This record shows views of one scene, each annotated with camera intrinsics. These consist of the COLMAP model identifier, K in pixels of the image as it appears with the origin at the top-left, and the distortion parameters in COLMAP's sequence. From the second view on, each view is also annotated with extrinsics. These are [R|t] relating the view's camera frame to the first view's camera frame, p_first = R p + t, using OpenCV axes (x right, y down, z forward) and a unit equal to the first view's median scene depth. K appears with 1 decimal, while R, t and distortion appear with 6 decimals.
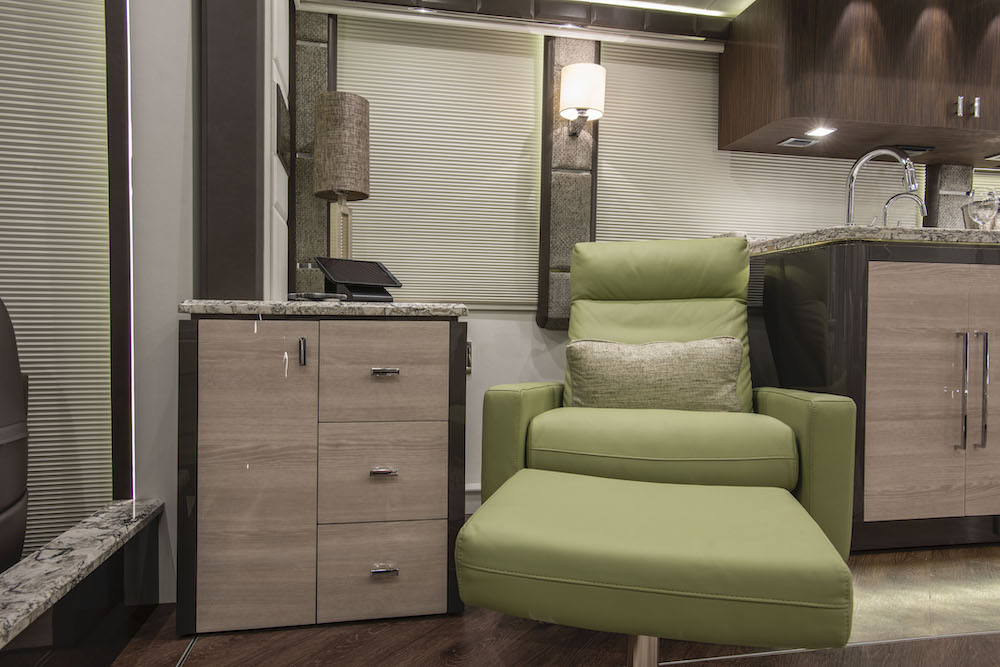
lens RADIAL K [[646.1, 0, 512.4], [0, 646.1, 332.1], [0, 0, 1]] dist [0.001578, 0.004768]
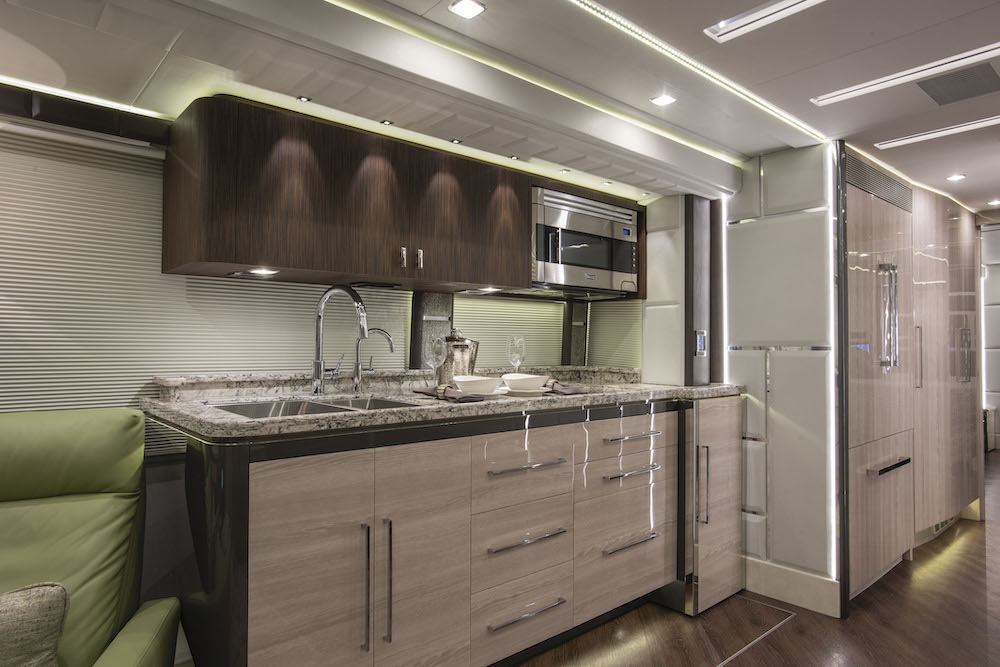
lens RADIAL K [[612.7, 0, 500.0], [0, 612.7, 333.5], [0, 0, 1]] dist [-0.057506, 0.086704]
pose [[0.869476, 0.004532, 0.493955, 0.374278], [0.010191, 0.999581, -0.027110, -0.214187], [-0.493871, 0.028606, 0.869065, 0.122757]]
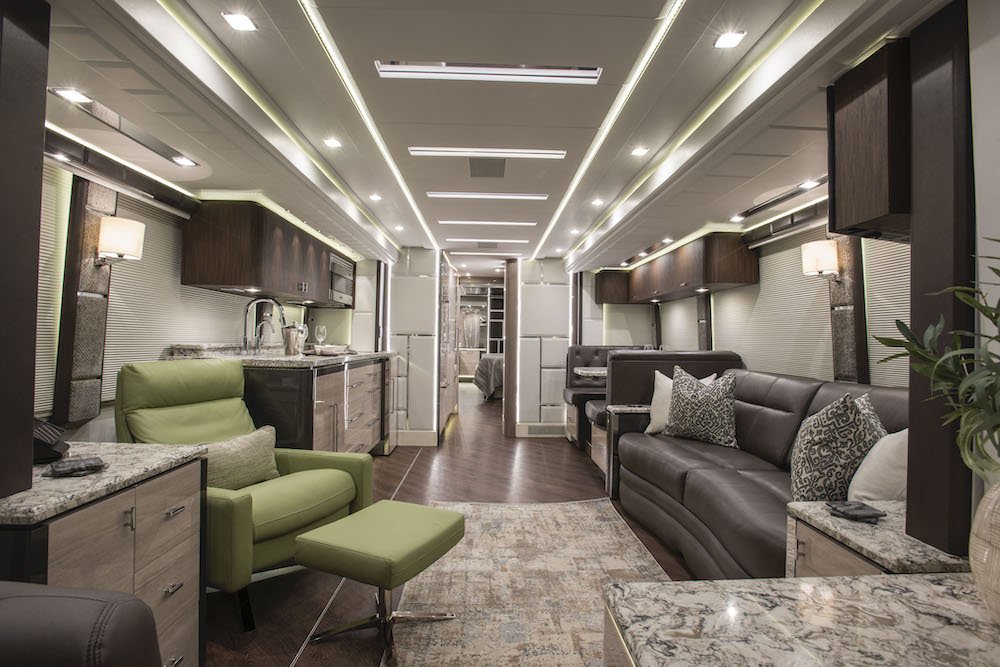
lens RADIAL K [[478.6, 0, 501.1], [0, 478.6, 337.5], [0, 0, 1]] dist [-0.052332, 0.015619]
pose [[0.176738, 0.001808, 0.984256, -0.695071], [-0.007323, 0.999973, -0.000522, -0.202277], [-0.984231, -0.007115, 0.176746, 0.136492]]
